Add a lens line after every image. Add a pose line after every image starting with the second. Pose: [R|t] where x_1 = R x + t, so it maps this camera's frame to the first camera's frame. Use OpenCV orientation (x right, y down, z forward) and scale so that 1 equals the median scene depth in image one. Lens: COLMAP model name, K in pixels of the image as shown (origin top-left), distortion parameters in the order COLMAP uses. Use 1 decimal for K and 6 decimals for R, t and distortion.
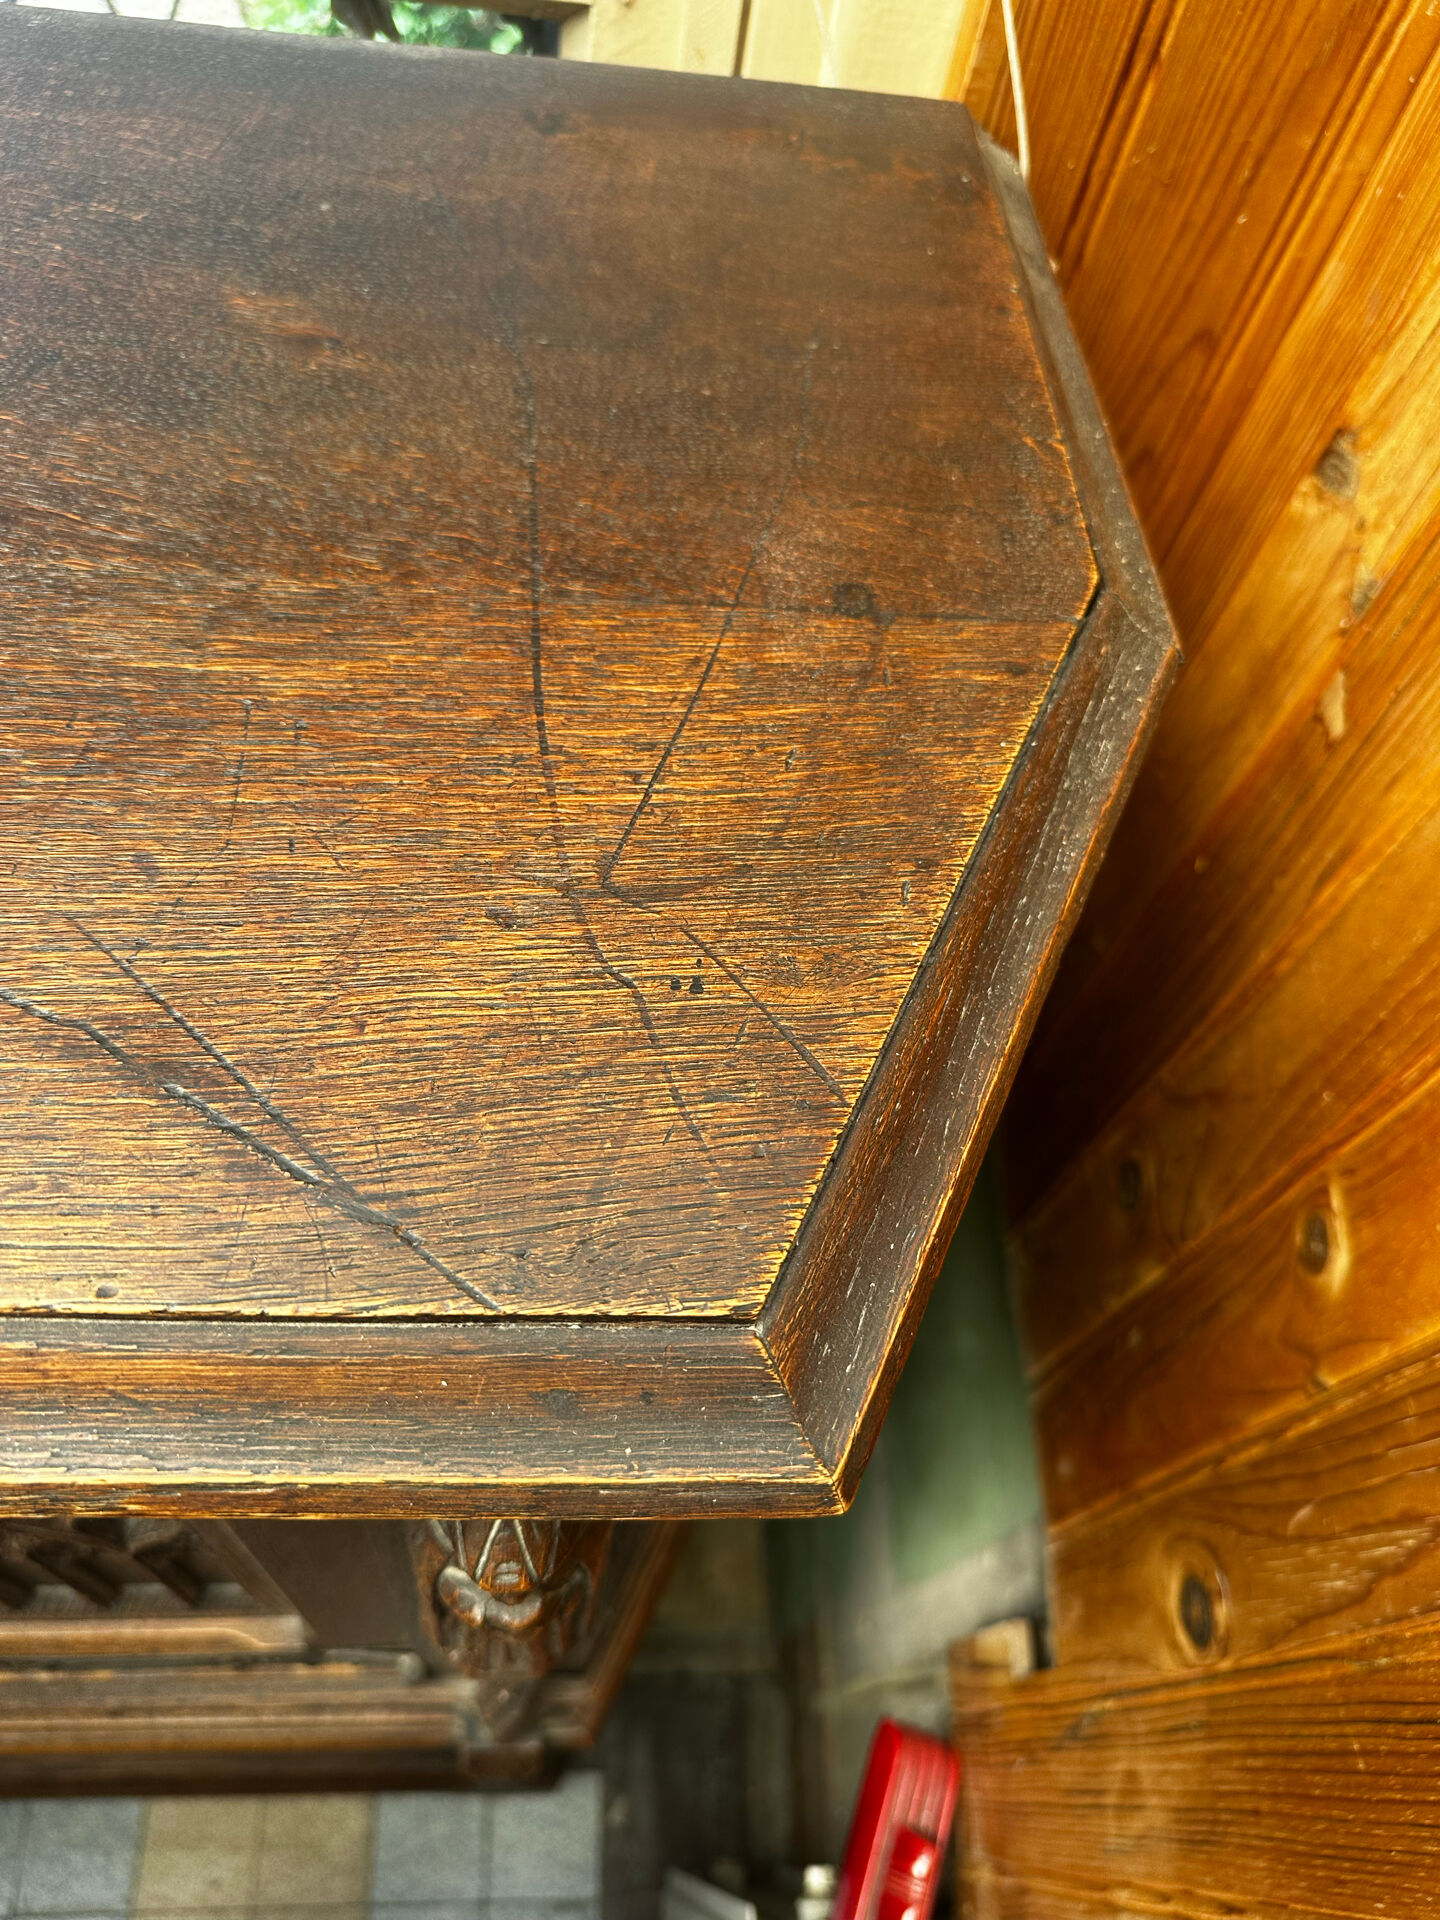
lens RADIAL K [[1384.9, 0, 720.3], [0, 1384.9, 958.9], [0, 0, 1]] dist [0.099631, -0.259936]
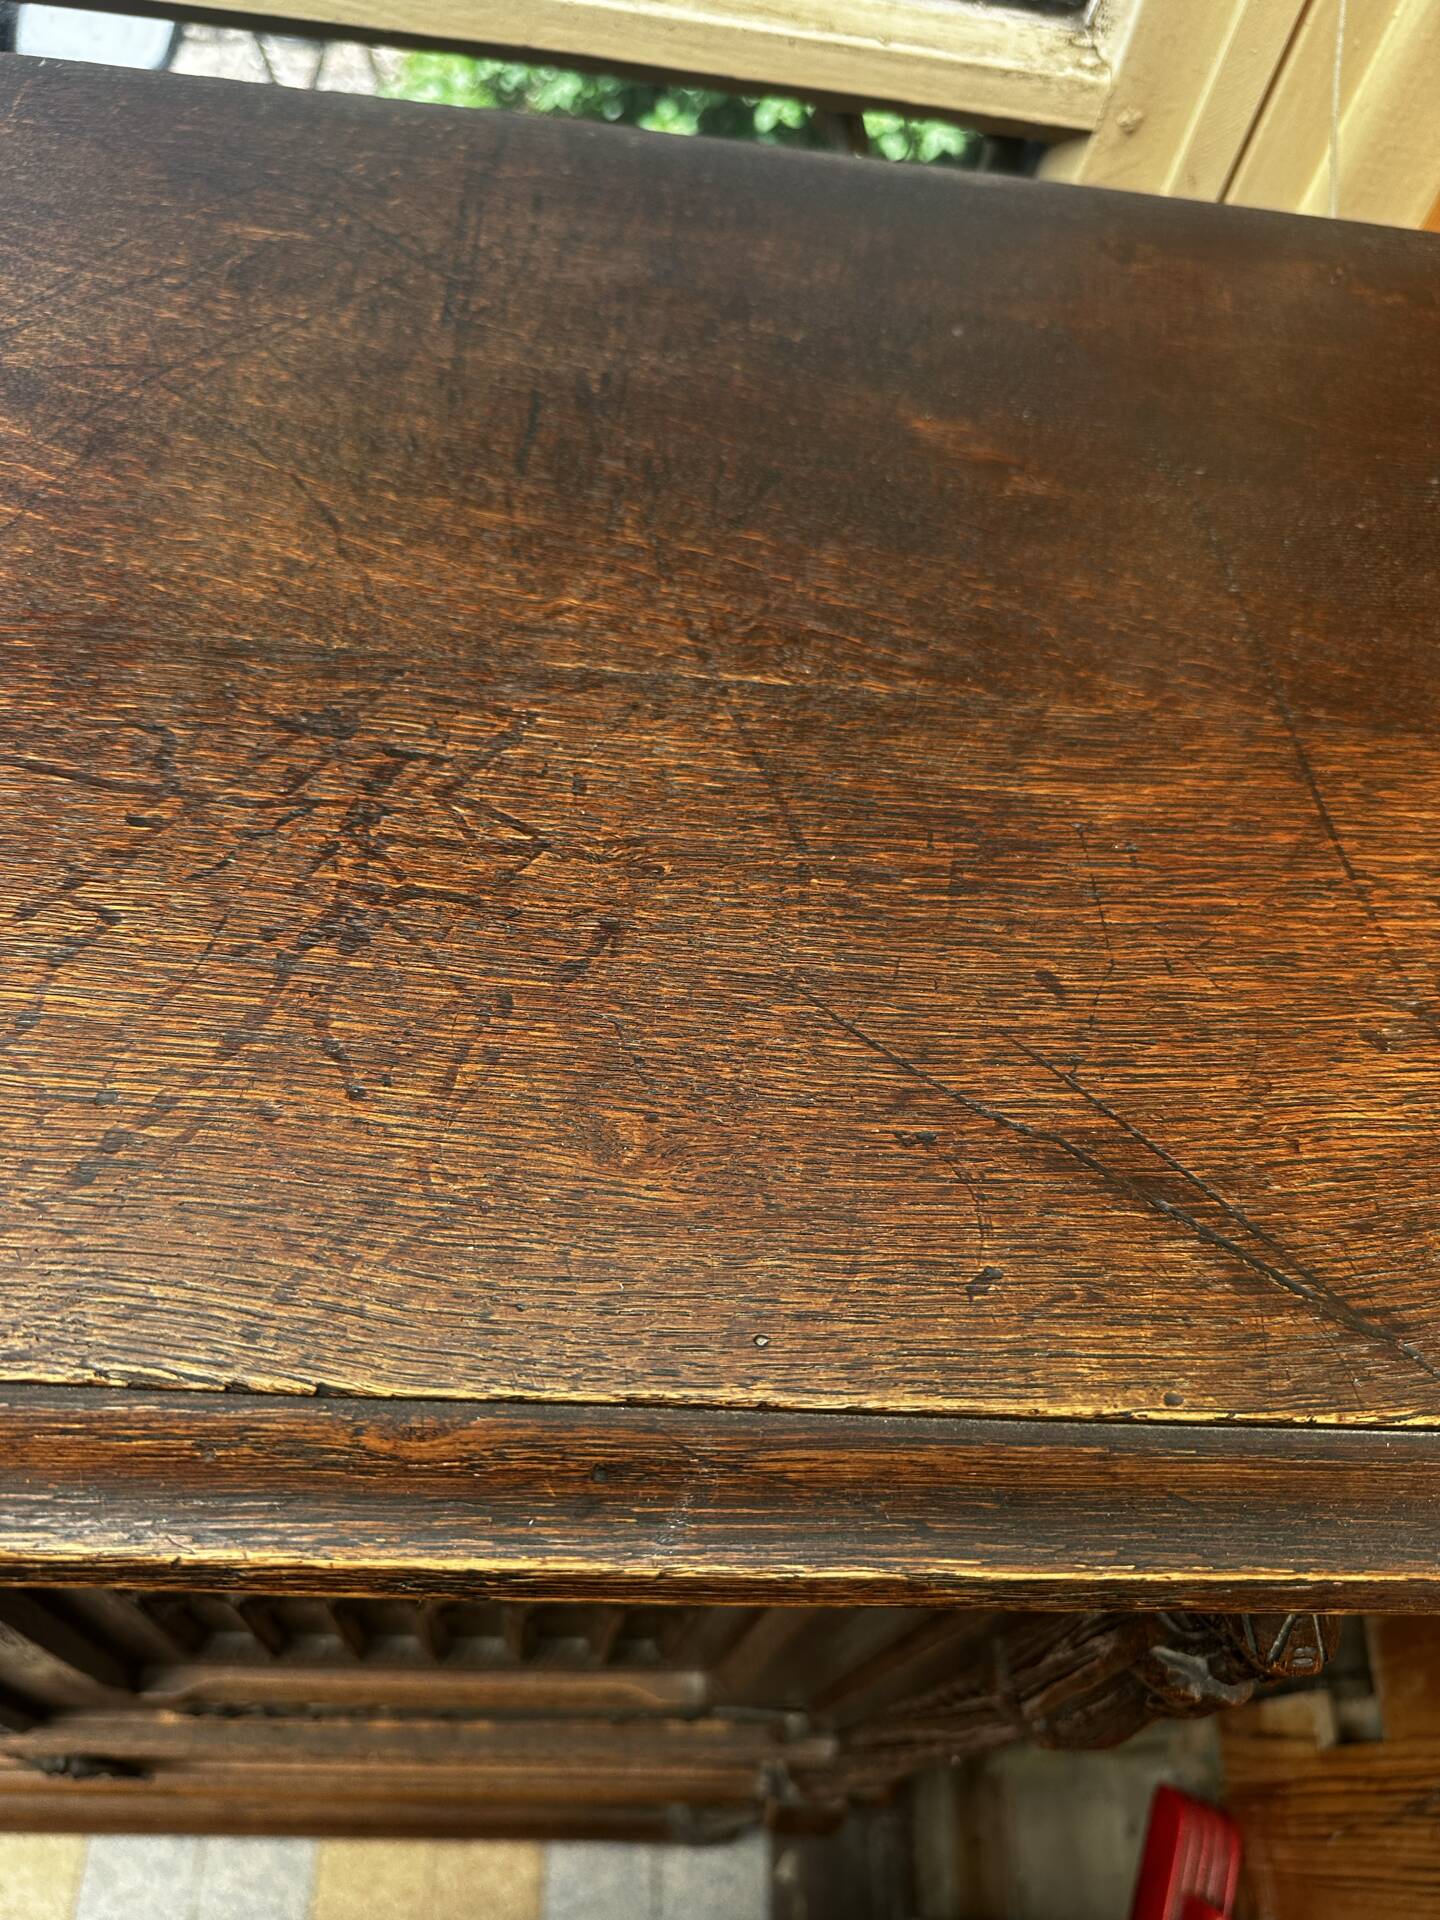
lens RADIAL K [[1379.0, 0, 719.3], [0, 1379.0, 983.0], [0, 0, 1]] dist [0.000813, -0.035657]
pose [[0.999162, 0.025142, -0.032307, -0.608966], [-0.025659, 0.999548, -0.015685, -0.042979], [0.031898, 0.016501, 0.999355, -0.054733]]
